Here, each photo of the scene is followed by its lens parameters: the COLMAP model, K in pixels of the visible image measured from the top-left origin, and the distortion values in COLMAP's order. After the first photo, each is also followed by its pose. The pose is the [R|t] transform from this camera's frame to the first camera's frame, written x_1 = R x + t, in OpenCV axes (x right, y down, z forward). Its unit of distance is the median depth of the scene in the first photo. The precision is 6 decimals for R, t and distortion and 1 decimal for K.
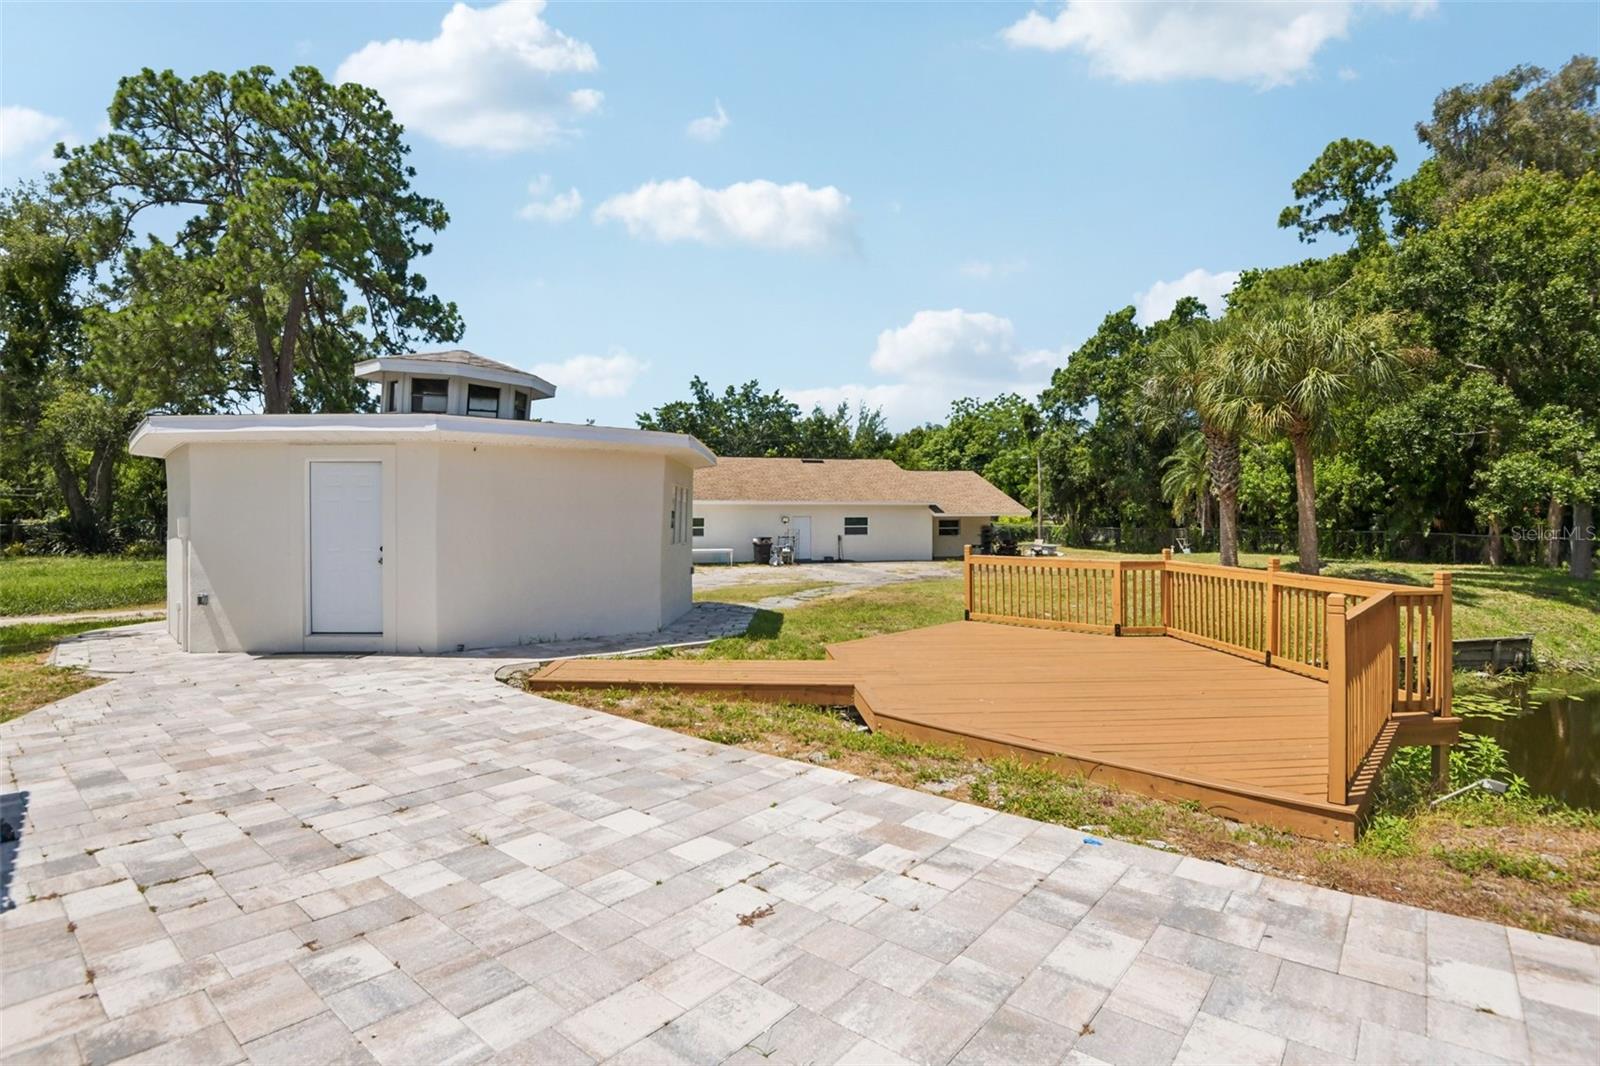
lens RADIAL K [[754.5, 0, 795.0], [0, 754.5, 514.9], [0, 0, 1]] dist [-0.030446, -0.010090]
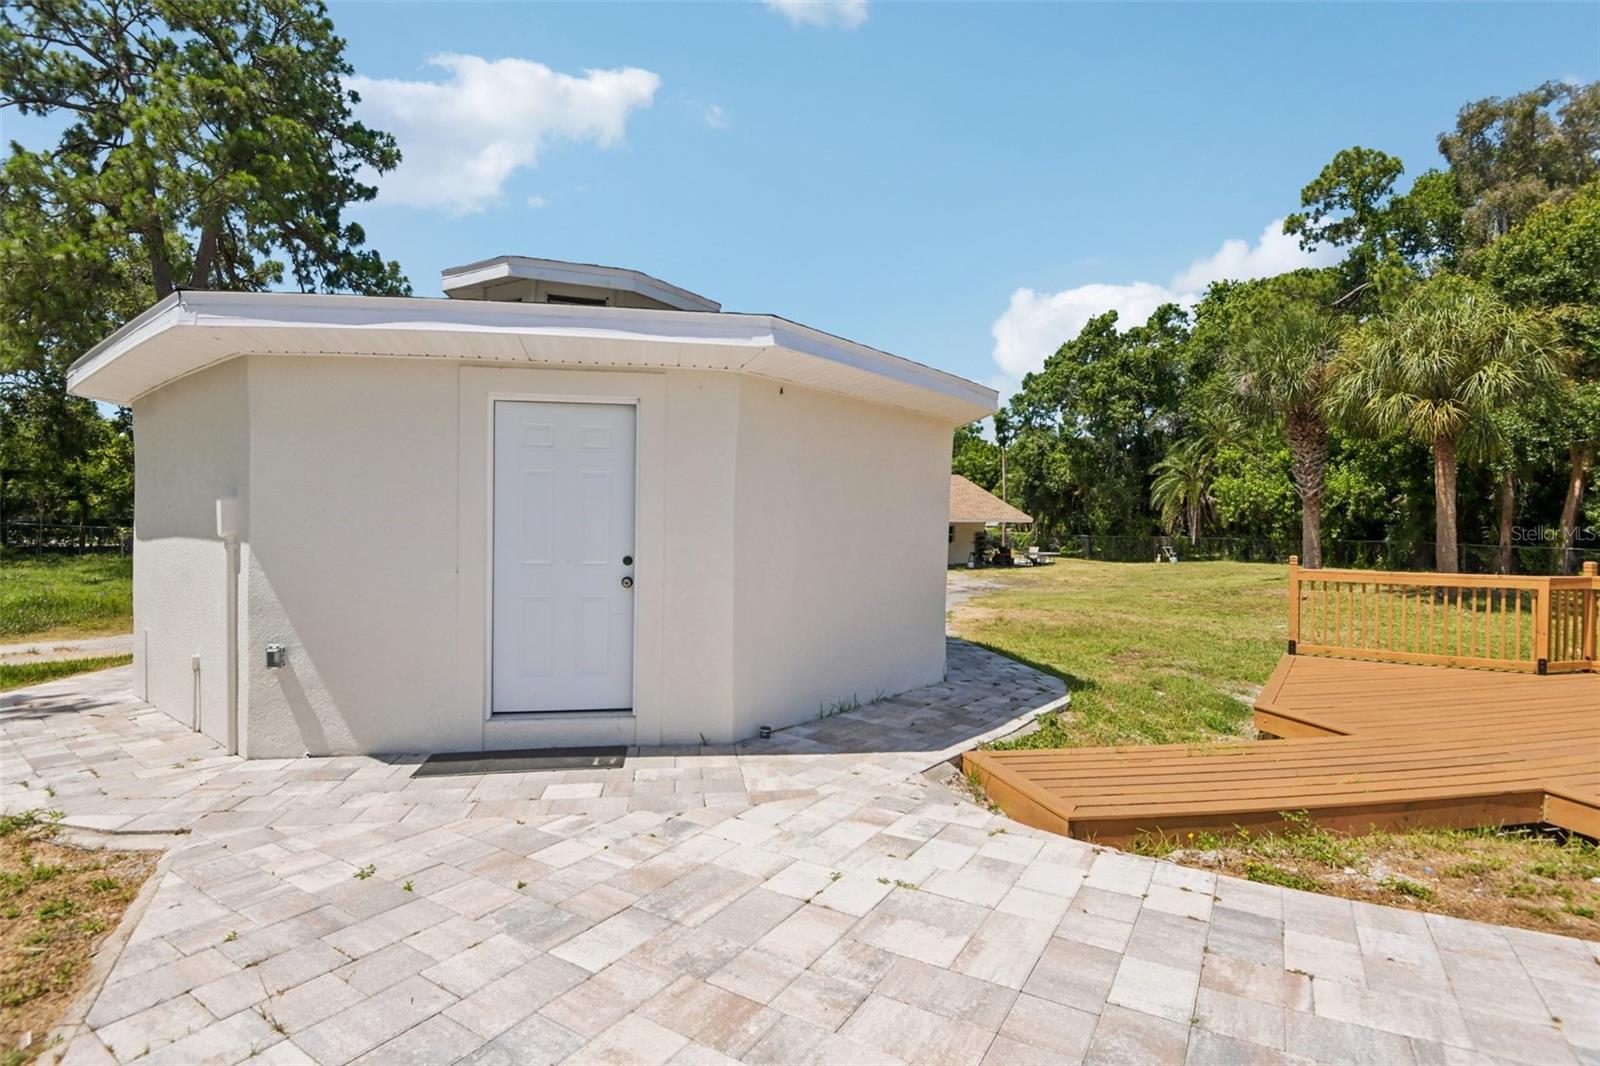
lens RADIAL K [[755.0, 0, 800.0], [0, 755.0, 533.0], [0, 0, 1]] dist [-0.032934, -0.006594]
pose [[0.990206, 0.008797, 0.139338, -0.132358], [-0.011114, 0.999812, 0.015864, 0.003627], [-0.139172, -0.017258, 0.990118, 0.111134]]
